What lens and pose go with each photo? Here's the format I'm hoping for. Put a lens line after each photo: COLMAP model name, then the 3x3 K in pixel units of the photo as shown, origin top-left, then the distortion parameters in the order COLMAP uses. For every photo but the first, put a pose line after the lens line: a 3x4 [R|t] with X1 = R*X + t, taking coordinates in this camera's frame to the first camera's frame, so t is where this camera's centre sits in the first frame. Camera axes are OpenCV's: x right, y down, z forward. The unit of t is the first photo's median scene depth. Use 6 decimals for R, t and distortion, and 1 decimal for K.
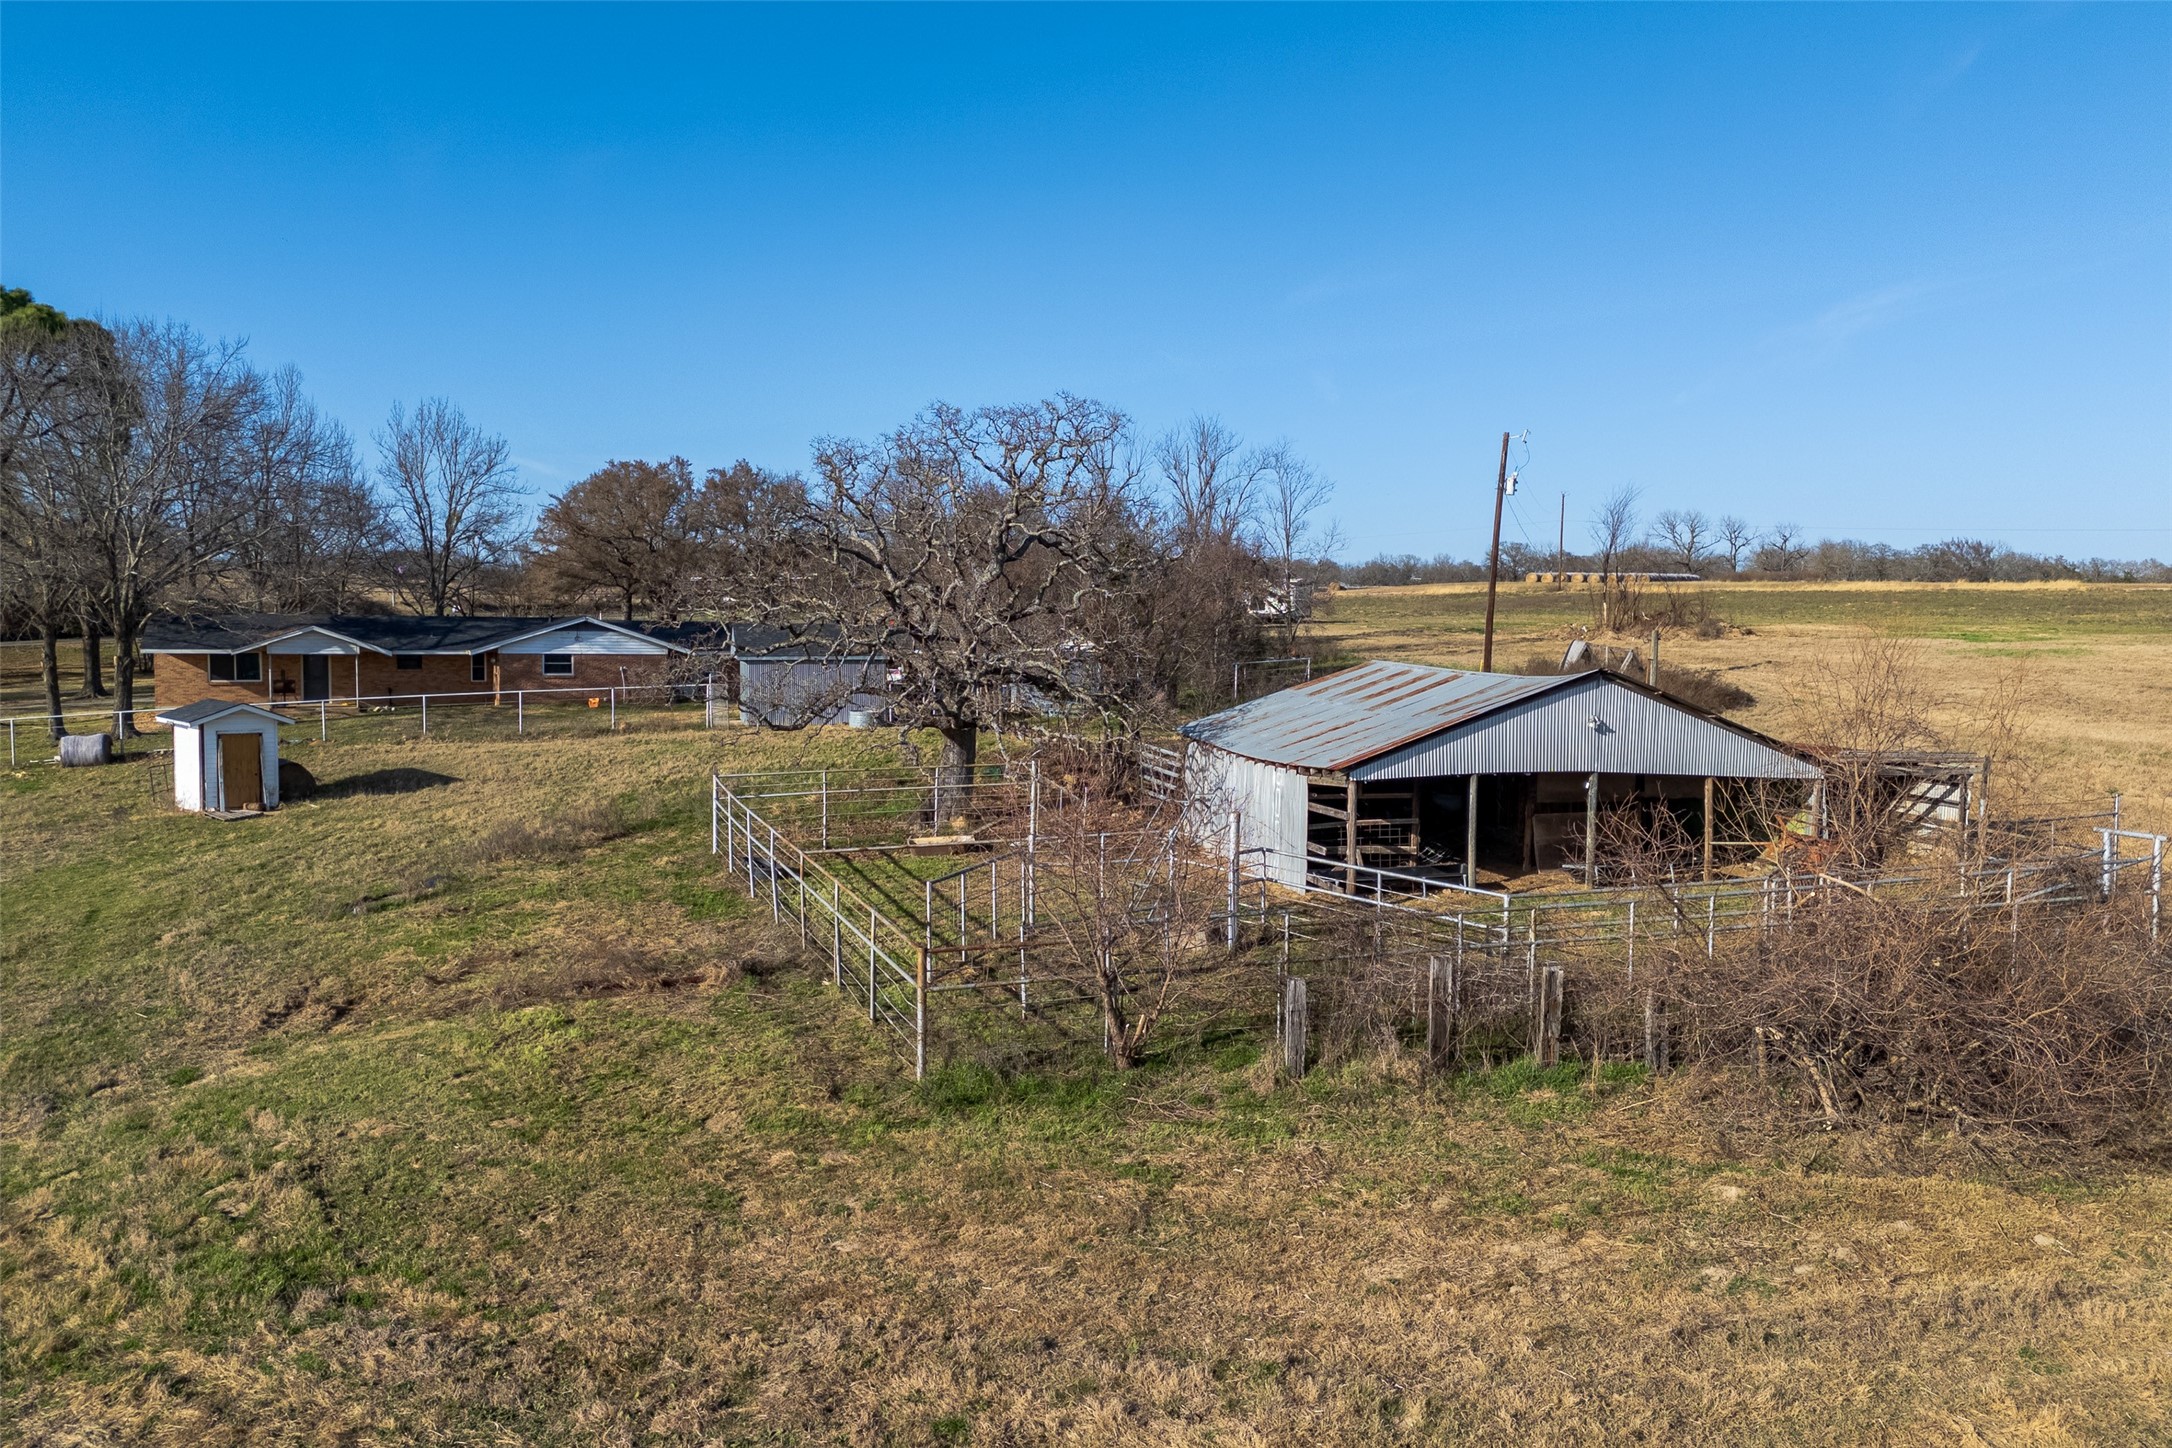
lens RADIAL K [[1607.2, 0, 1086.0], [0, 1607.2, 724.0], [0, 0, 1]] dist [0.092173, -0.091444]
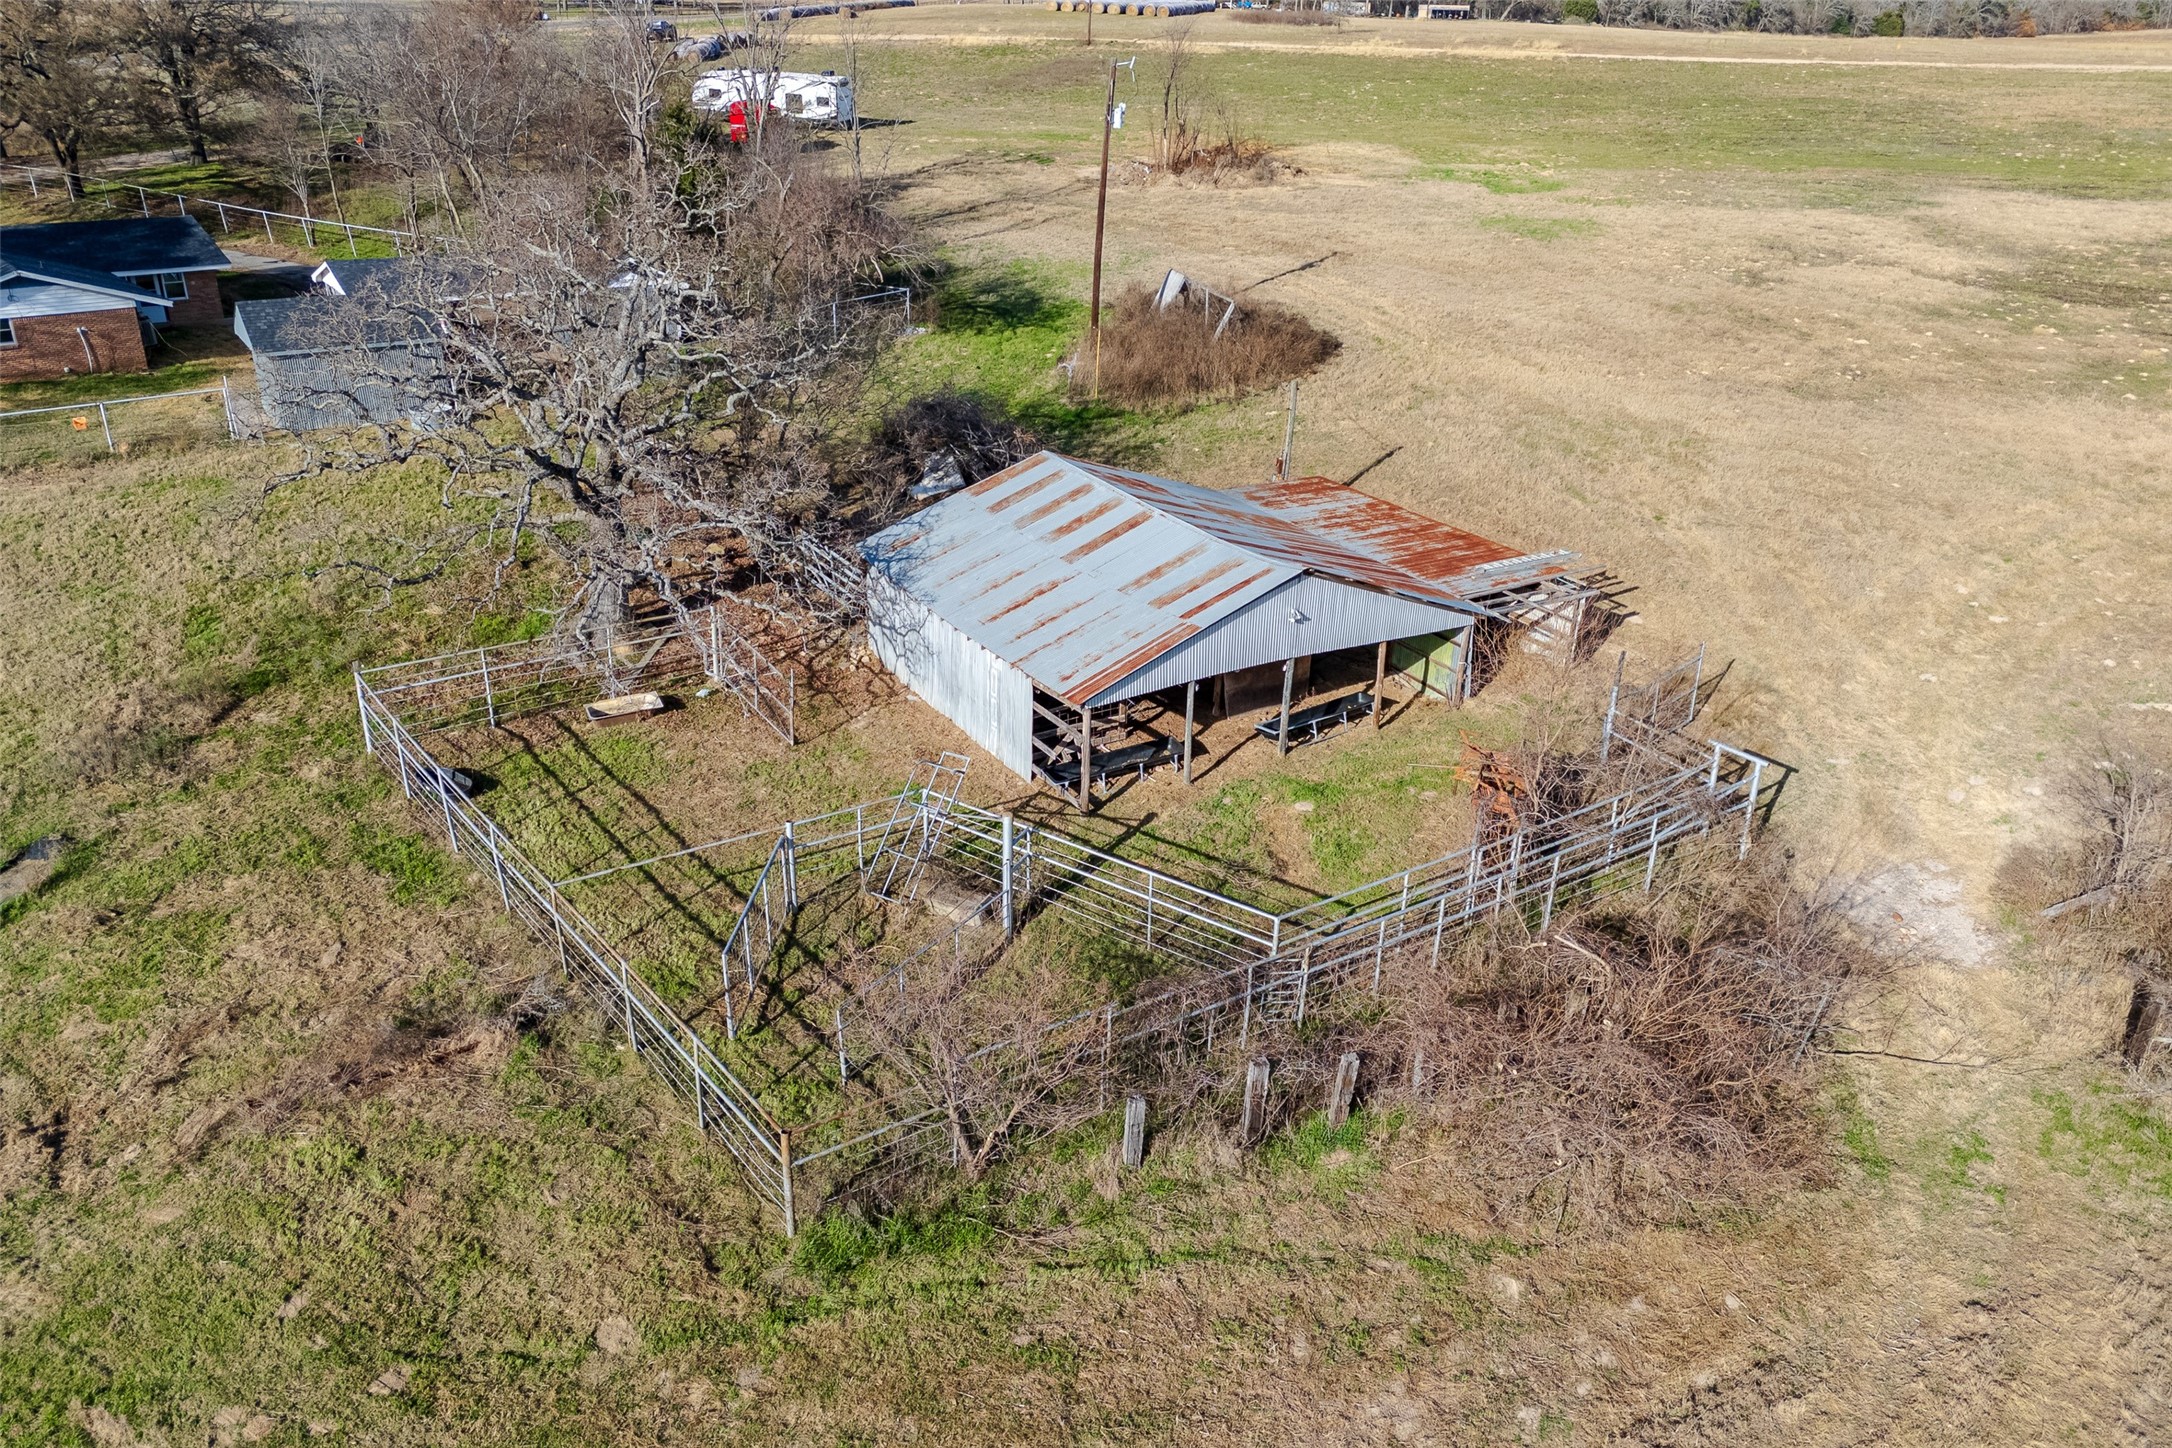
lens RADIAL K [[1607.2, 0, 1086.0], [0, 1607.2, 724.0], [0, 0, 1]] dist [0.092173, -0.091444]
pose [[0.953931, -0.113249, 0.277833, -0.144465], [0.006081, 0.933133, 0.359481, -0.384181], [-0.299966, -0.341231, 0.890832, 0.095961]]
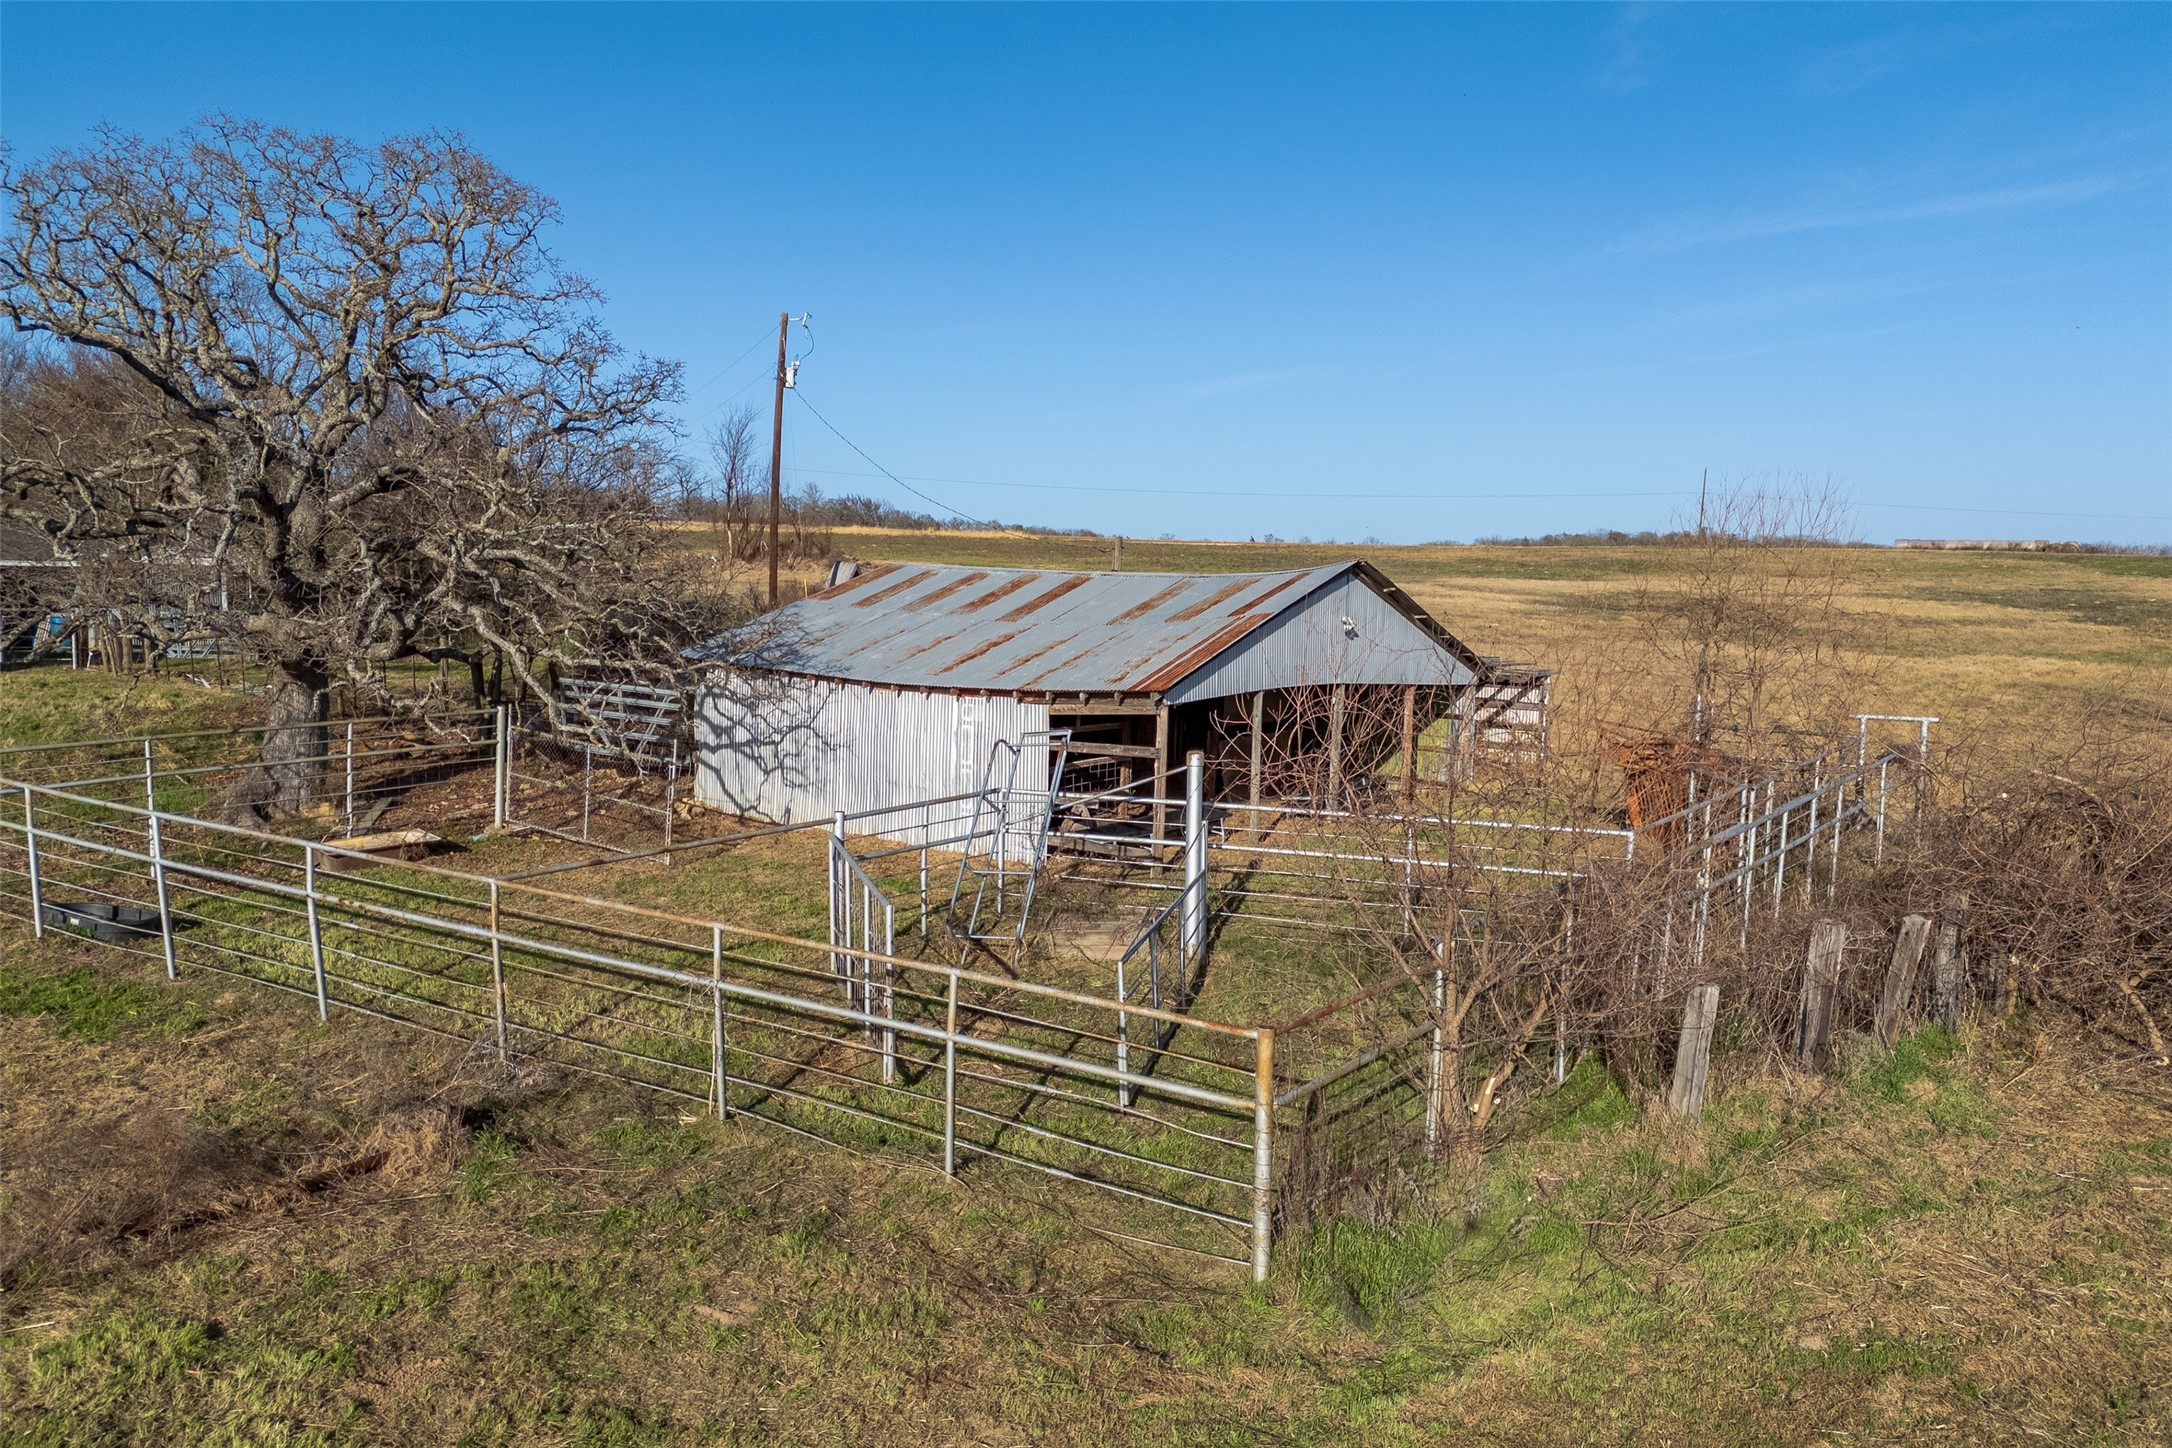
lens RADIAL K [[1593.1, 0, 1092.3], [0, 1593.1, 784.5], [0, 0, 1]] dist [0.105732, -0.075929]
pose [[0.786230, -0.070537, 0.613895, -0.376003], [0.027208, 0.996452, 0.079647, 0.014915], [-0.617335, -0.045918, 0.785359, 0.518897]]
